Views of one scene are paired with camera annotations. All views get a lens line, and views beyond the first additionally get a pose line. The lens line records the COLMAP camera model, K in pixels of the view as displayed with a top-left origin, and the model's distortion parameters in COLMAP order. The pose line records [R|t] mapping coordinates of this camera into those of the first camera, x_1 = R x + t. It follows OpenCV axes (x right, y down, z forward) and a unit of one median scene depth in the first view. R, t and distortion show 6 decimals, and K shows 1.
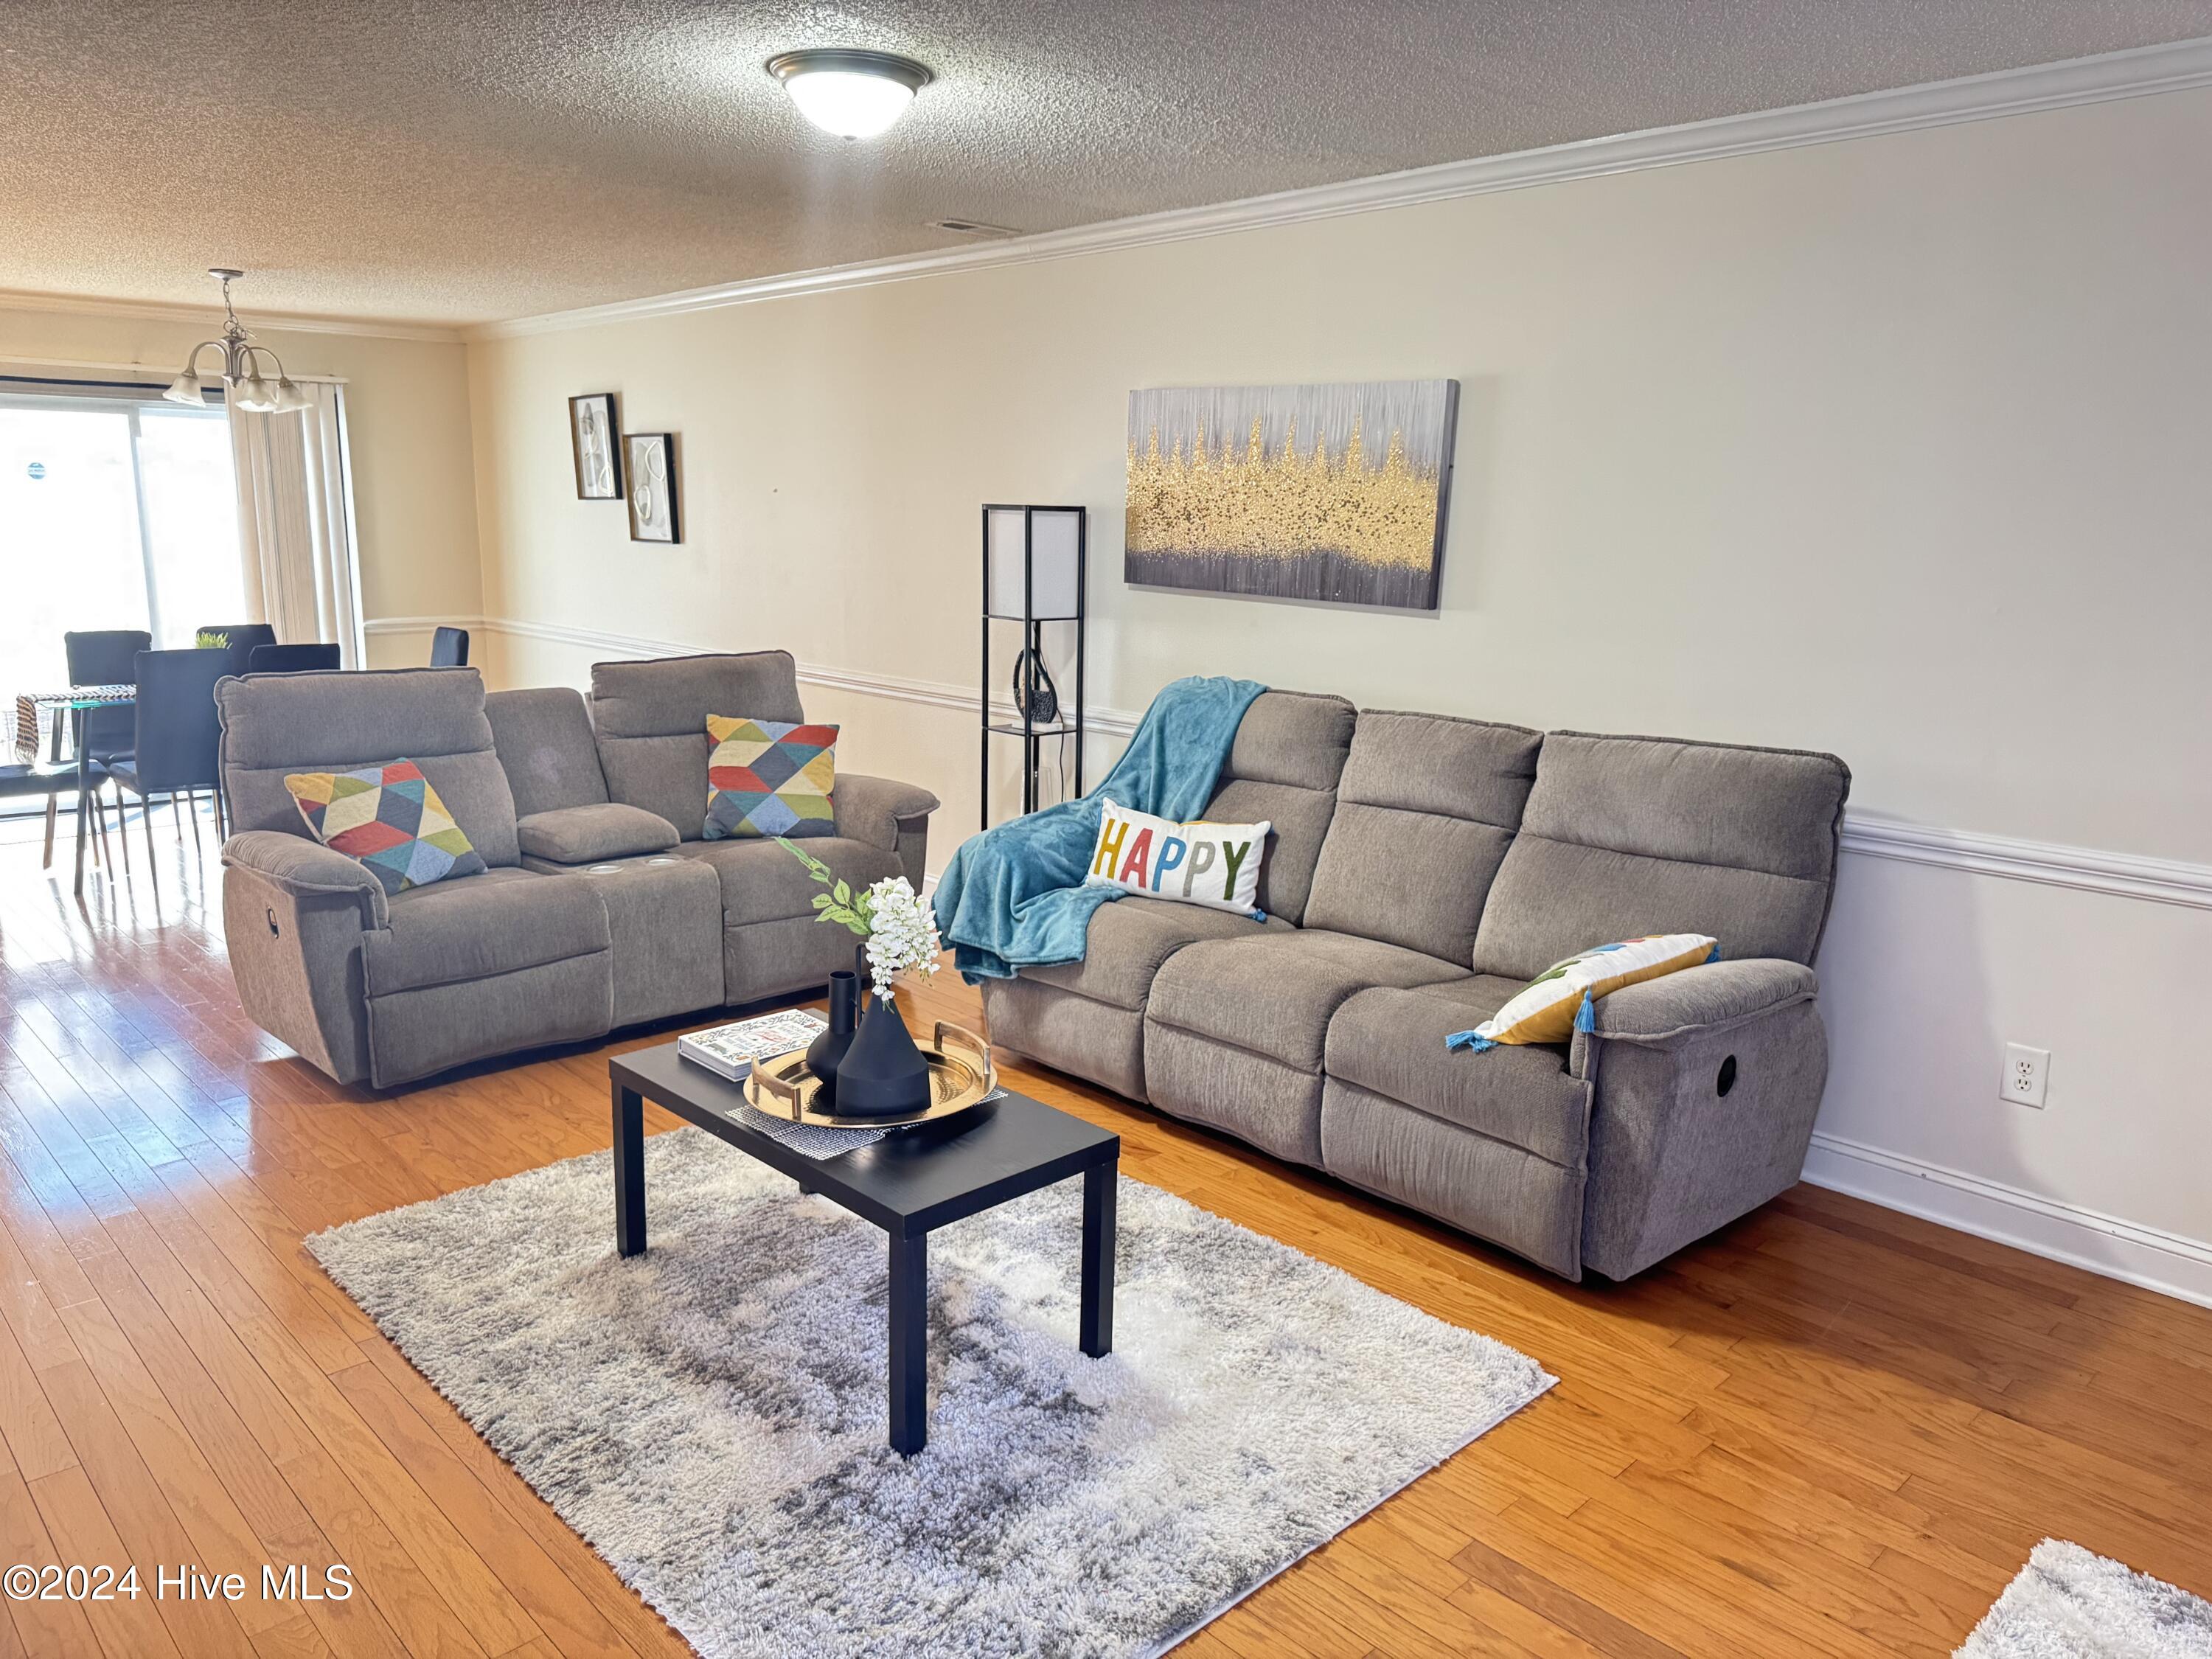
lens RADIAL K [[1544.9, 0, 1102.0], [0, 1544.9, 825.0], [0, 0, 1]] dist [0.039284, -0.052553]
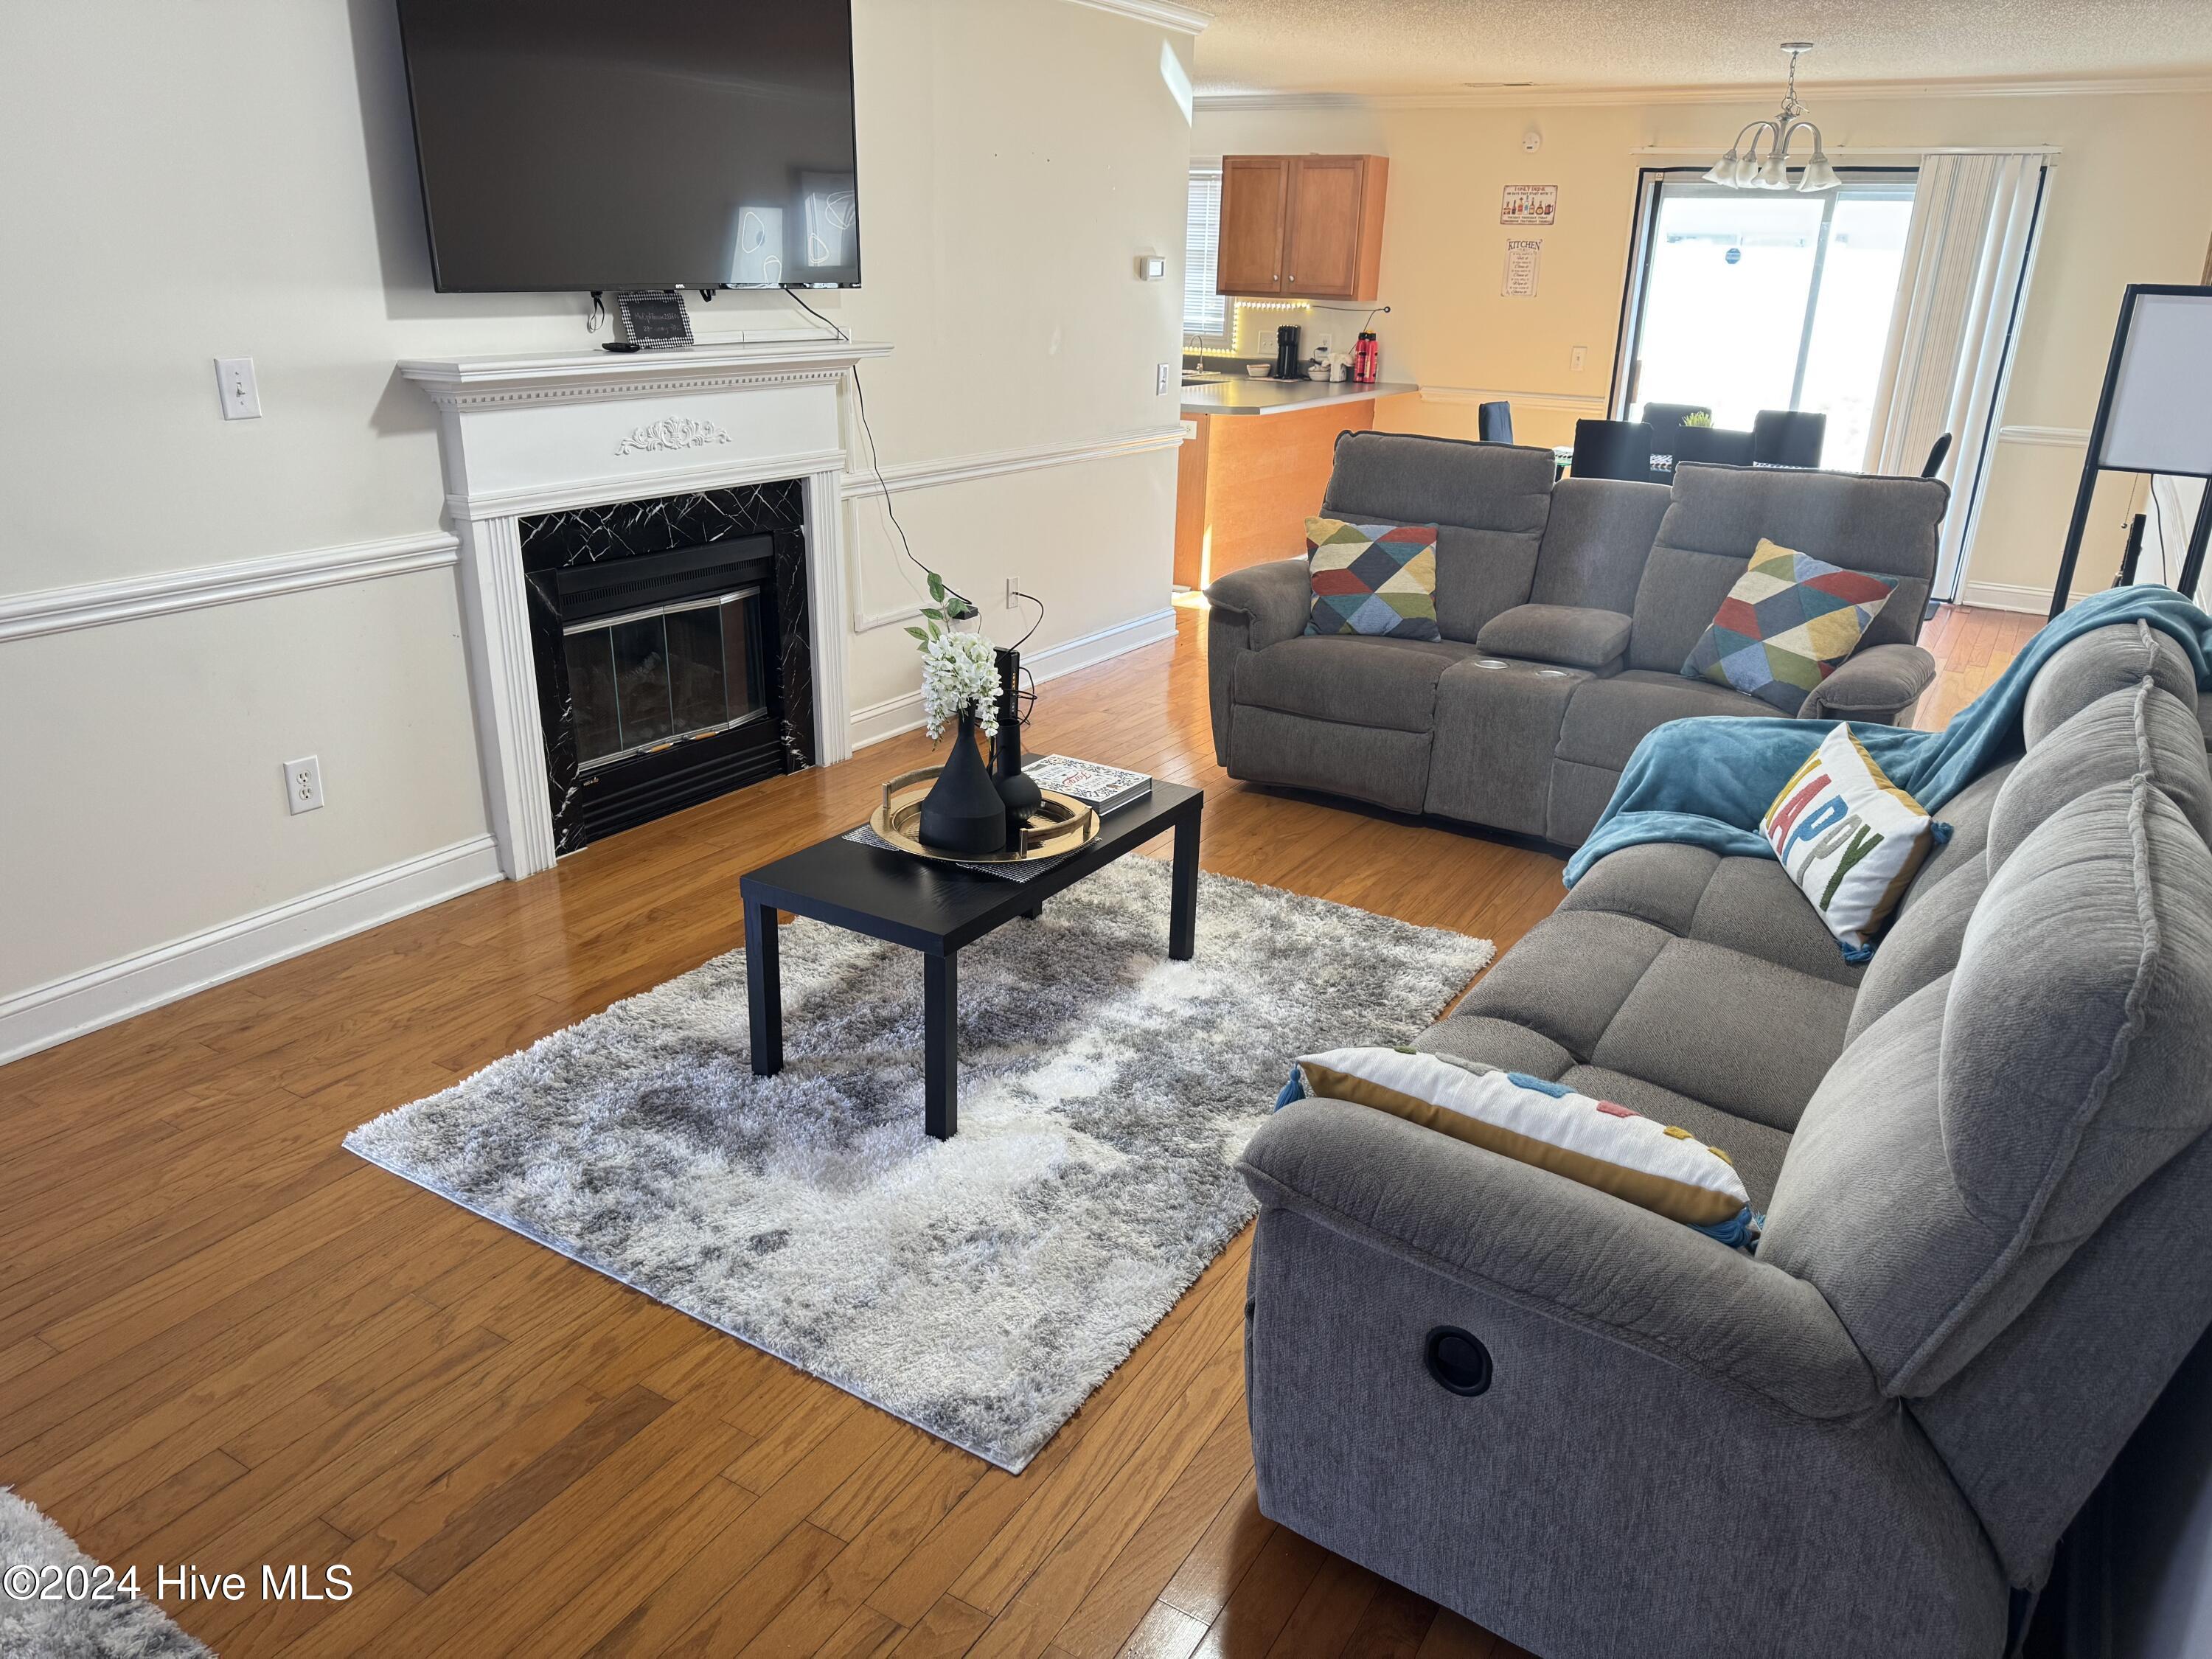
lens RADIAL K [[1544.9, 0, 1119.3], [0, 1544.9, 840.3], [0, 0, 1]] dist [0.039284, -0.052553]
pose [[0.261222, 0.330036, -0.907105, 0.738086], [-0.211259, 0.936499, 0.279893, -0.123906], [0.941877, 0.118520, 0.314357, 0.637667]]
